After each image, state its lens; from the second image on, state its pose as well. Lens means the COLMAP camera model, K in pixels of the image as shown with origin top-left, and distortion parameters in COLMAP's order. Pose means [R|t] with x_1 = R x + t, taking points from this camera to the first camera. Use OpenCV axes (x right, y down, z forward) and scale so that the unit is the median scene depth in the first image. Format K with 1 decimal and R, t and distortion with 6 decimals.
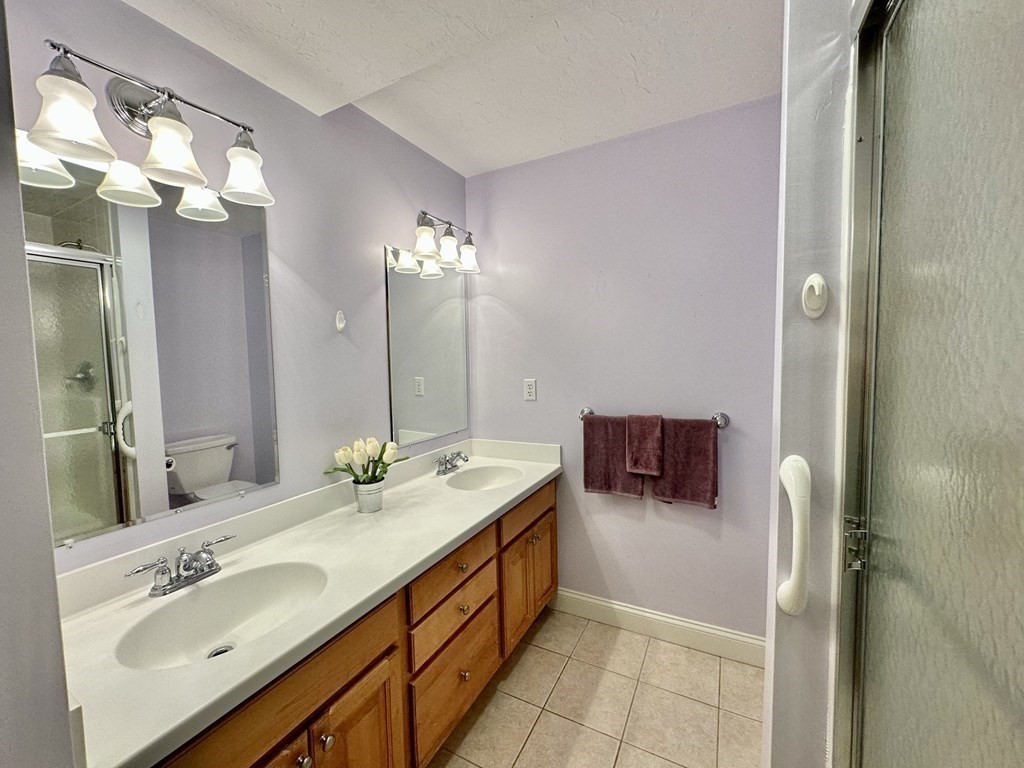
lens RADIAL K [[407.6, 0, 507.1], [0, 407.6, 380.5], [0, 0, 1]] dist [-0.006585, 0.001389]
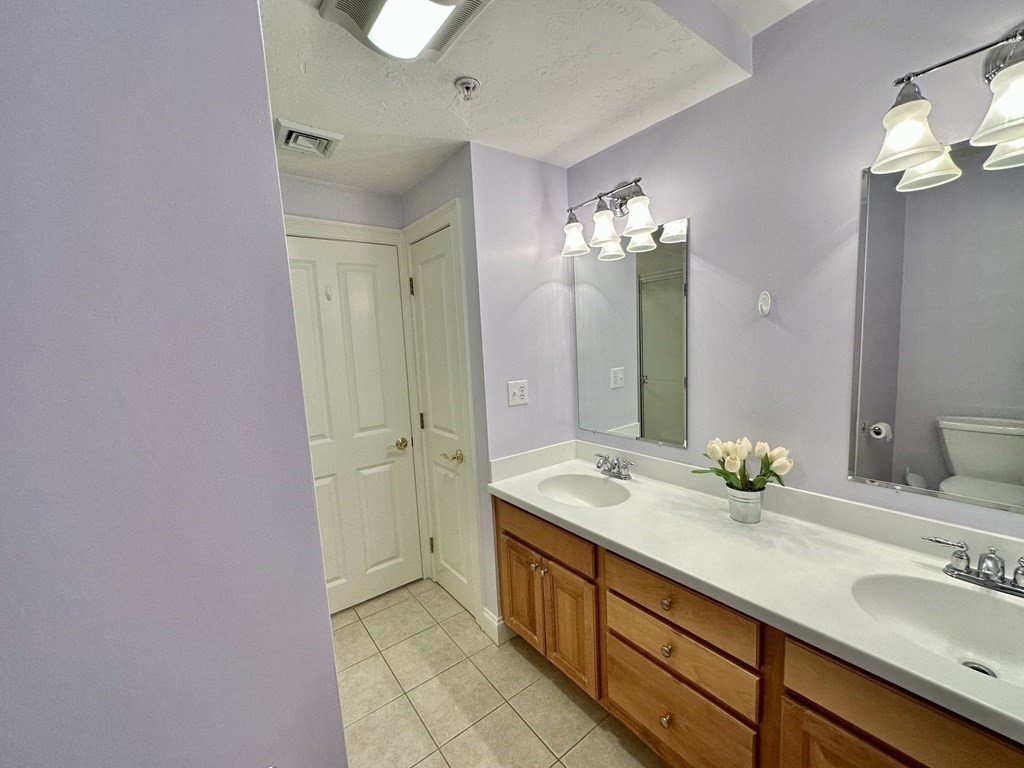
lens RADIAL K [[407.6, 0, 513.6], [0, 407.6, 380.5], [0, 0, 1]] dist [-0.006585, 0.001389]
pose [[-0.398981, 0.128549, -0.907904, 0.551809], [-0.003099, 0.989930, 0.141525, -0.091176], [0.916954, 0.059279, -0.394564, 0.765810]]
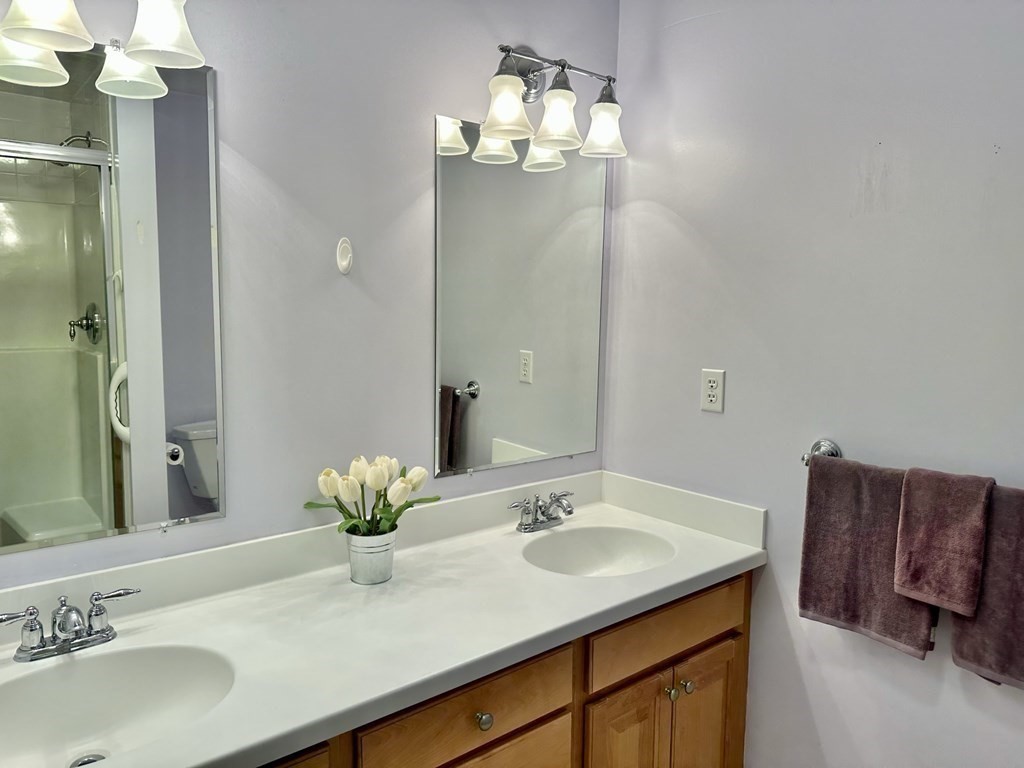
lens RADIAL K [[711.2, 0, 511.9], [0, 711.2, 379.3], [0, 0, 1]] dist [0.069574, -0.096053]
pose [[0.923132, 0.075979, -0.376902, 0.194382], [-0.054857, 0.996279, 0.066480, -0.043800], [0.380550, -0.040694, 0.923864, 0.115581]]
